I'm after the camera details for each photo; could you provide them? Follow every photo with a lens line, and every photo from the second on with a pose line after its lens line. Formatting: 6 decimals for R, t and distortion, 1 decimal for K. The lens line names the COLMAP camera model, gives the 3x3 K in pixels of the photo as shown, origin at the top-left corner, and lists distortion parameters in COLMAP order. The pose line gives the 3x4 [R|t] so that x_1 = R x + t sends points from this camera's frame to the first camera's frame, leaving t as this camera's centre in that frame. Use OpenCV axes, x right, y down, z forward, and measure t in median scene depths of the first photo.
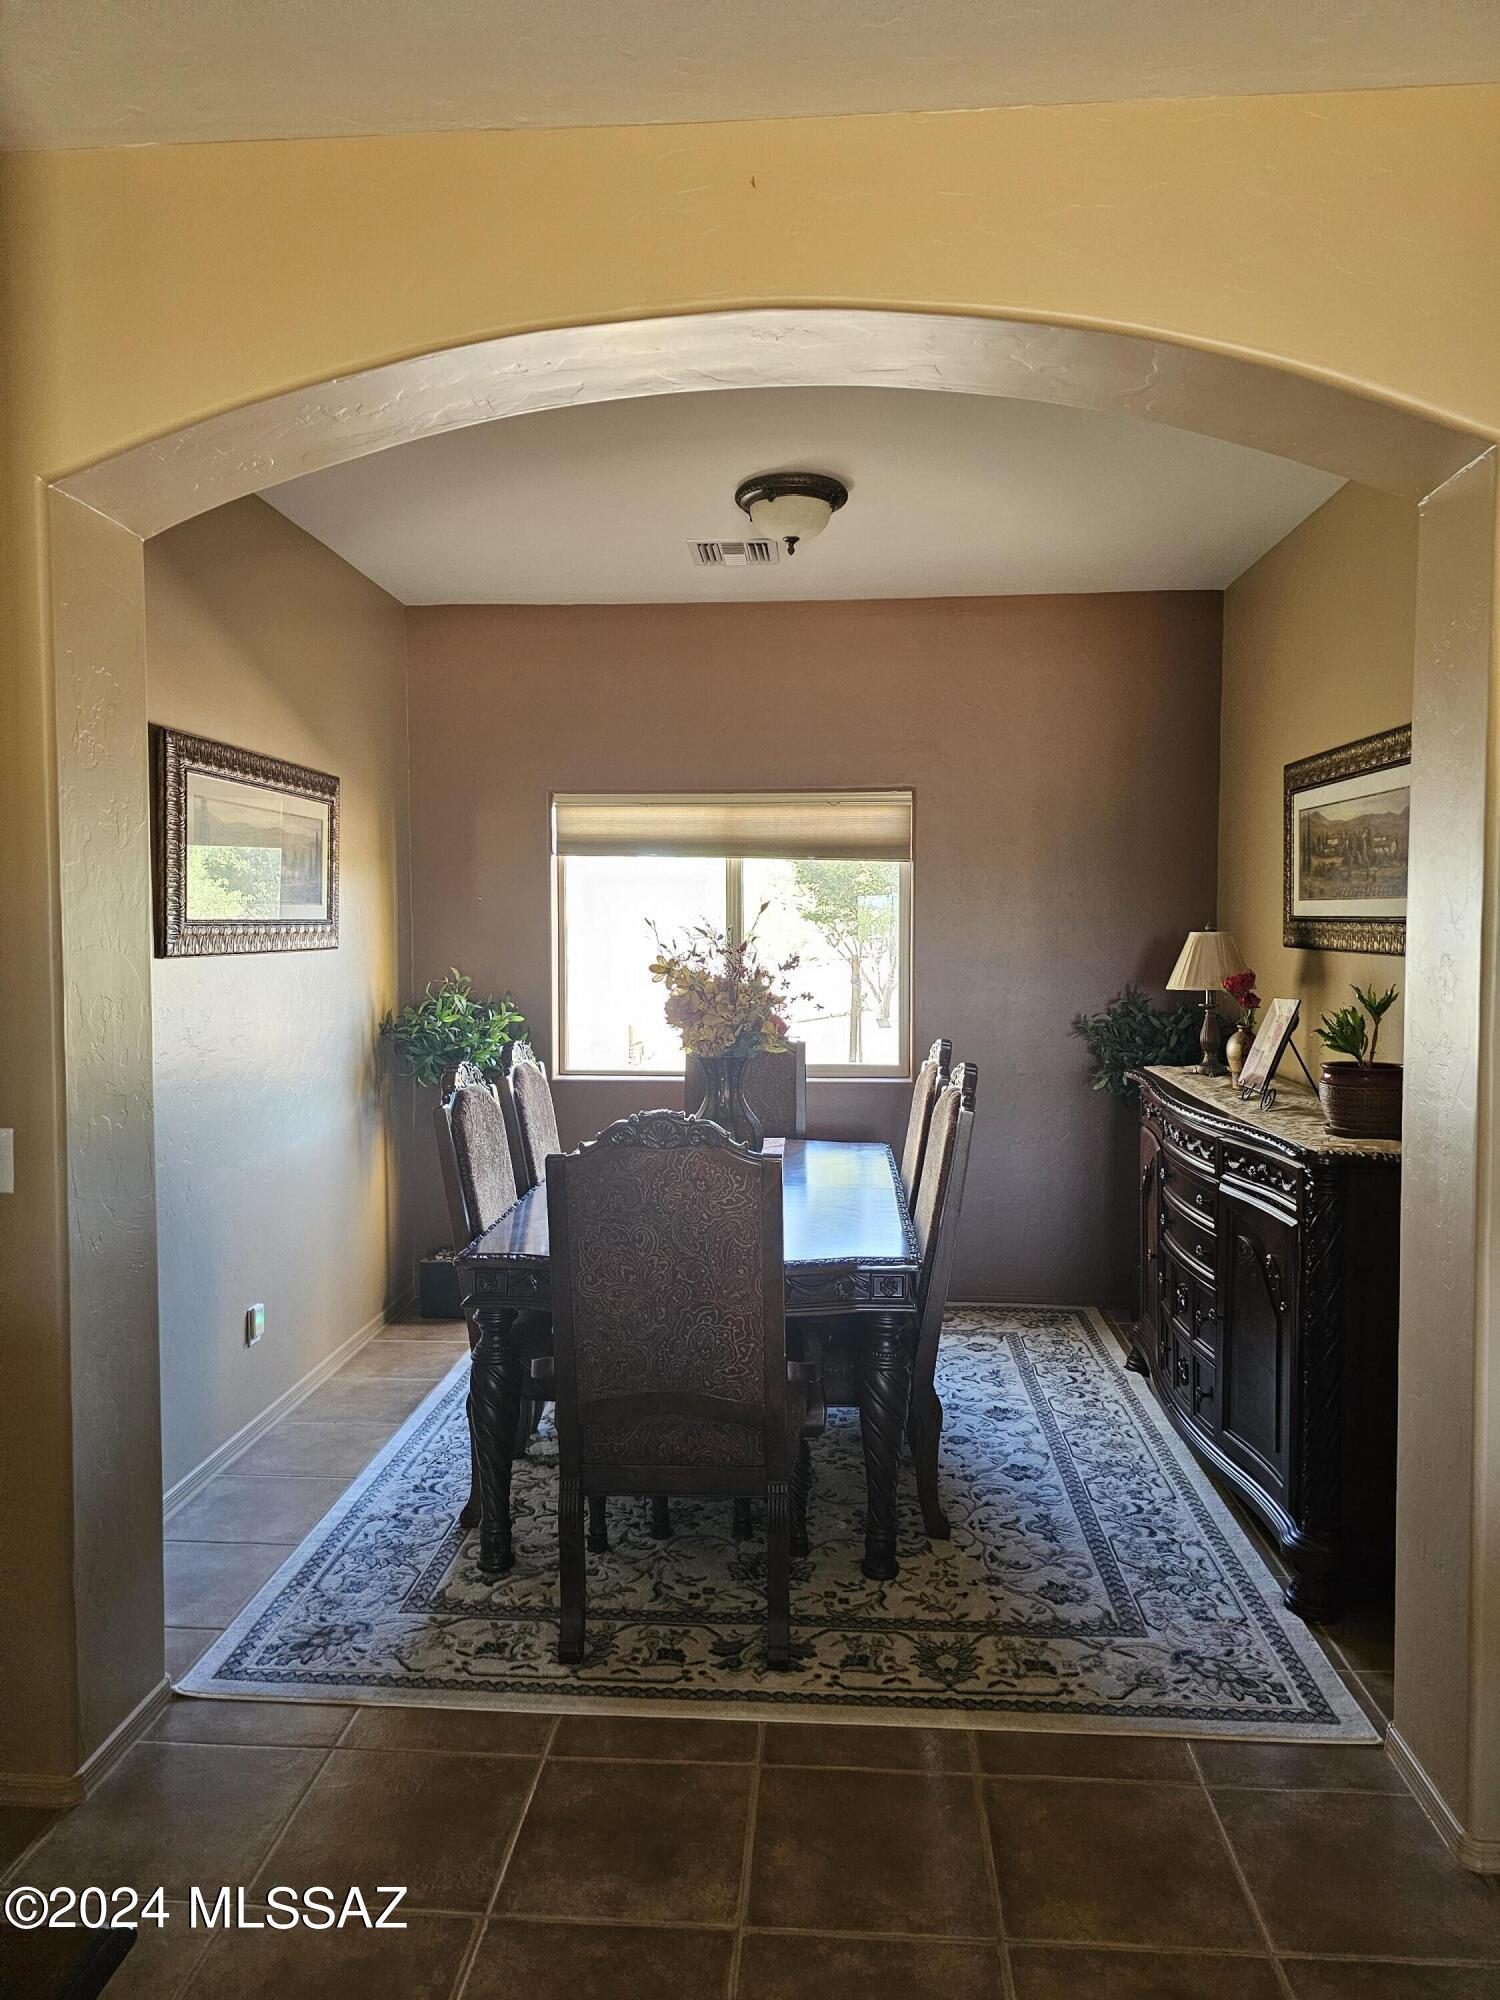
lens RADIAL K [[1356.2, 0, 753.5], [0, 1356.2, 989.9], [0, 0, 1]] dist [0.052945, -0.002459]
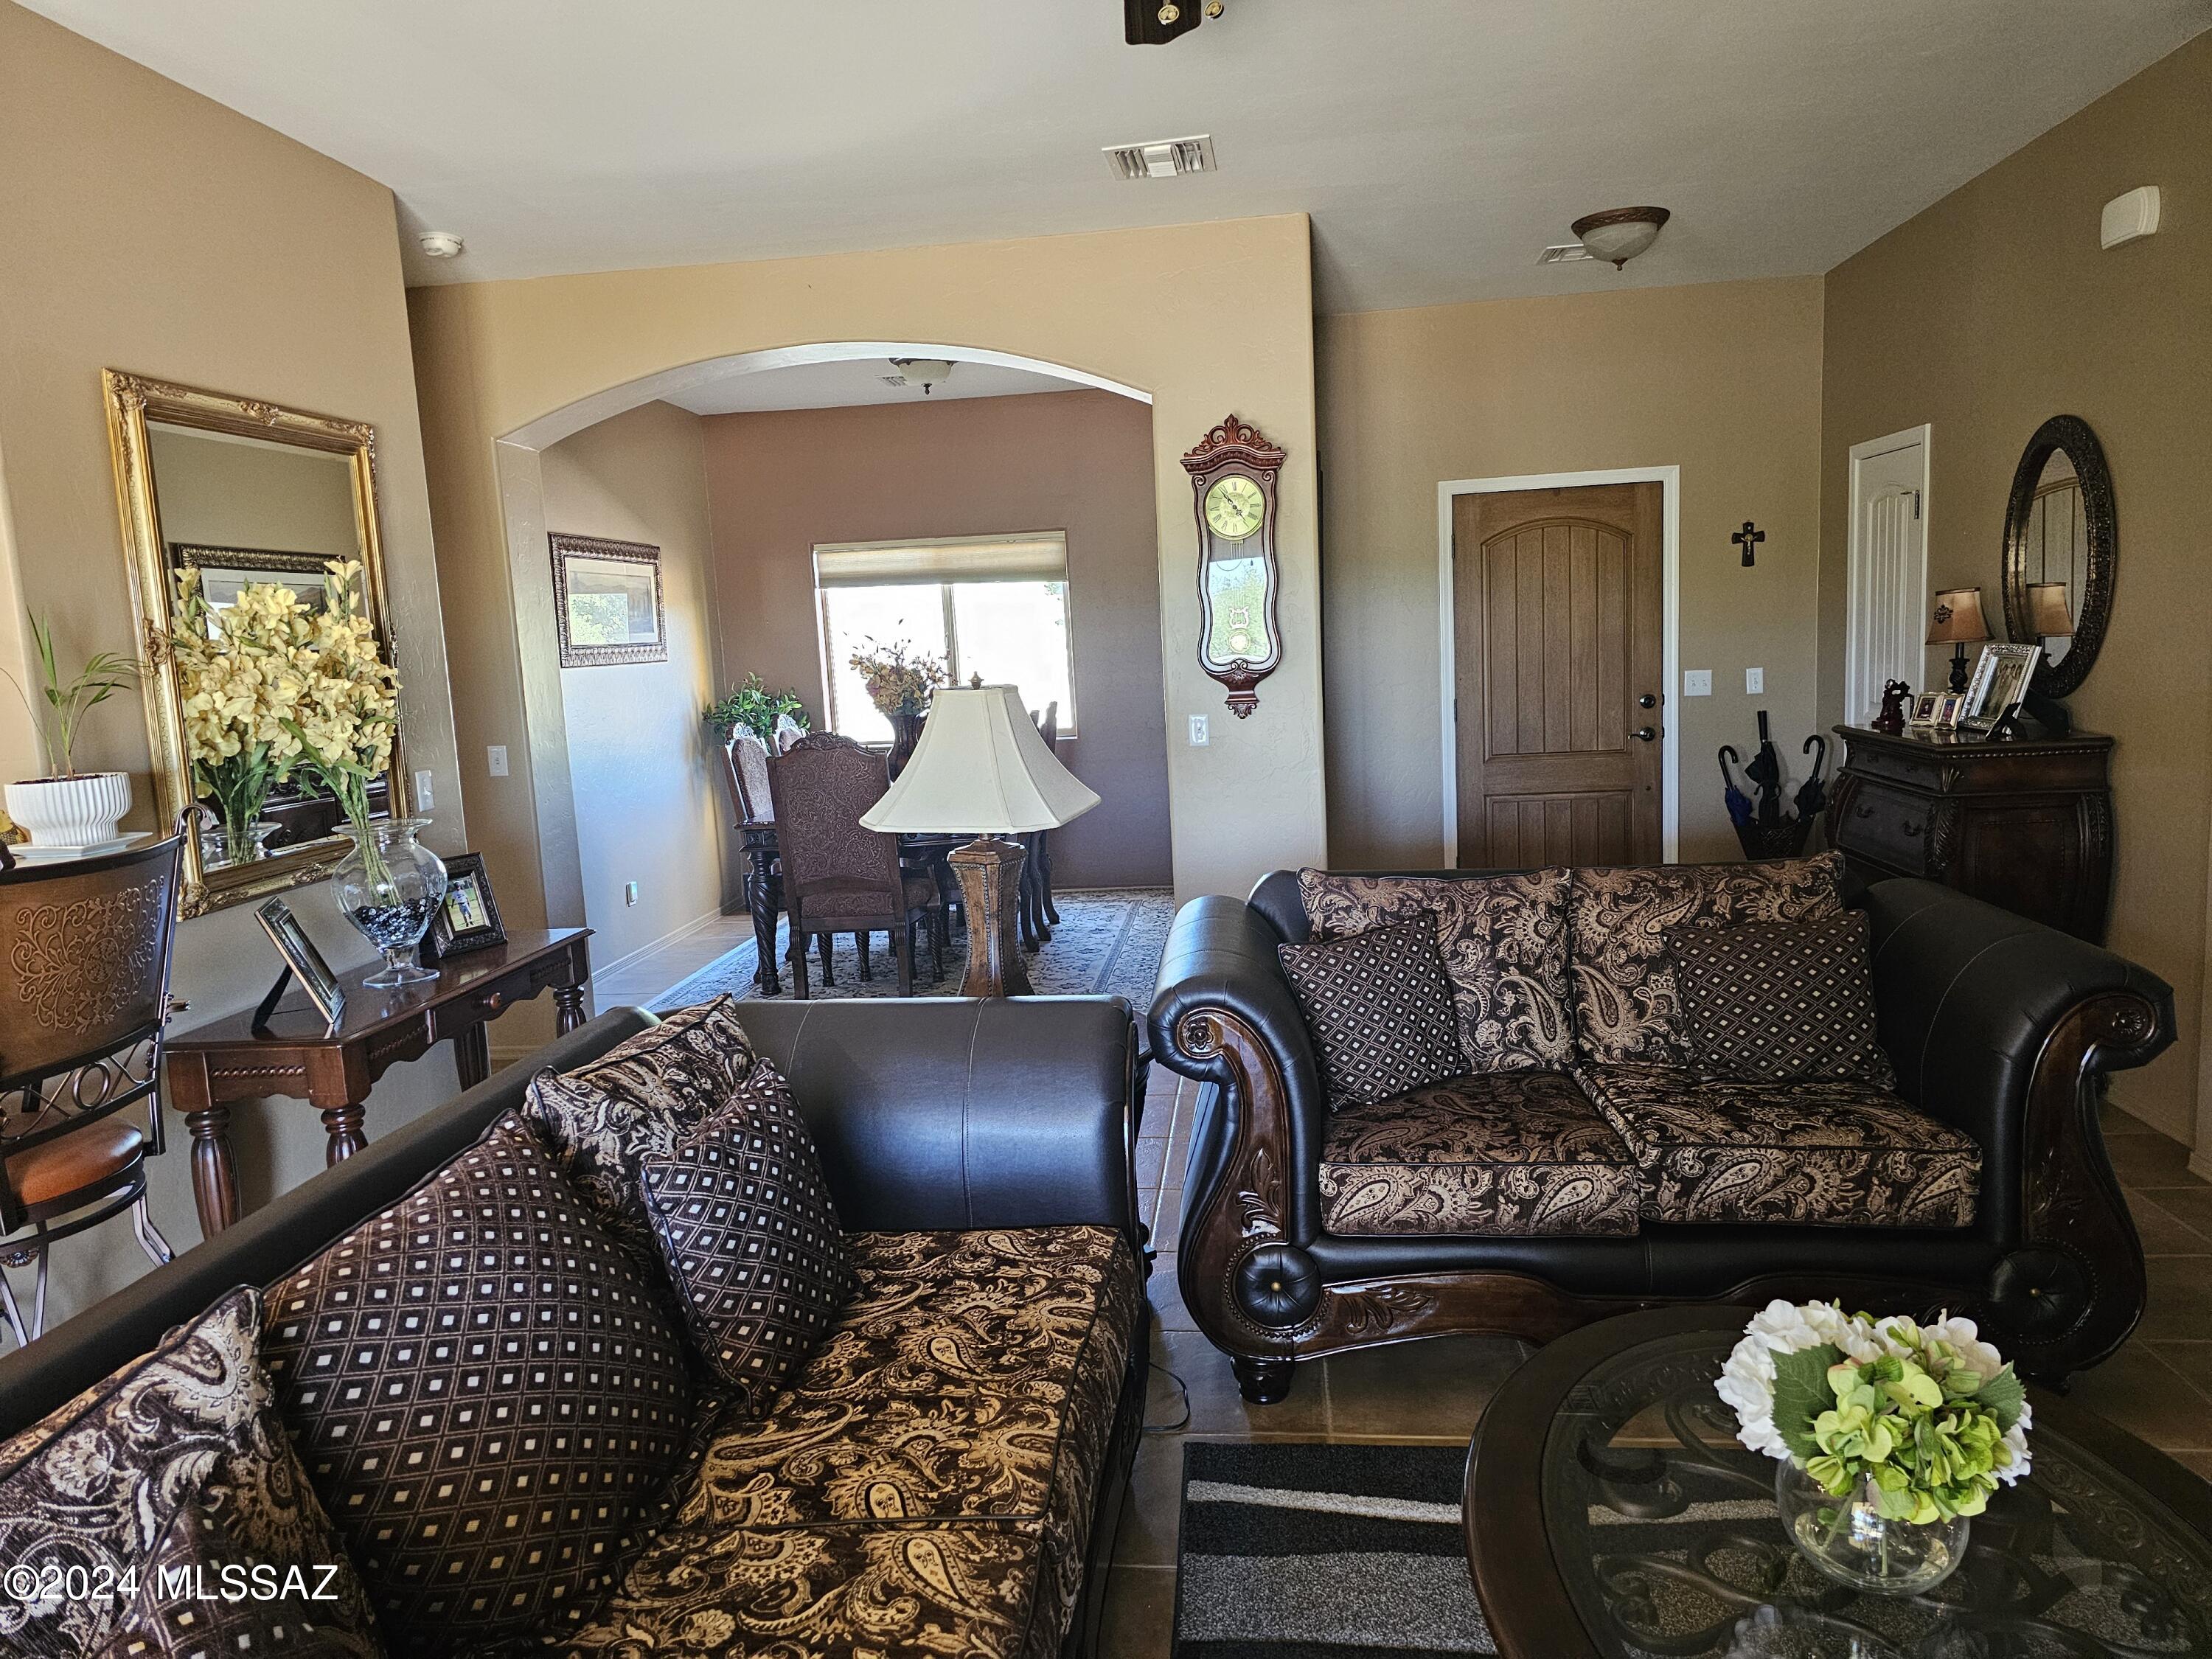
lens RADIAL K [[1500.0, 0, 1107.0], [0, 1500.0, 831.1], [0, 0, 1]] dist [0.052945, -0.002459]
pose [[0.997949, -0.044870, -0.045661, 0.234082], [0.048568, 0.995333, 0.083385, 0.038977], [0.041707, -0.085431, 0.995471, -0.620144]]
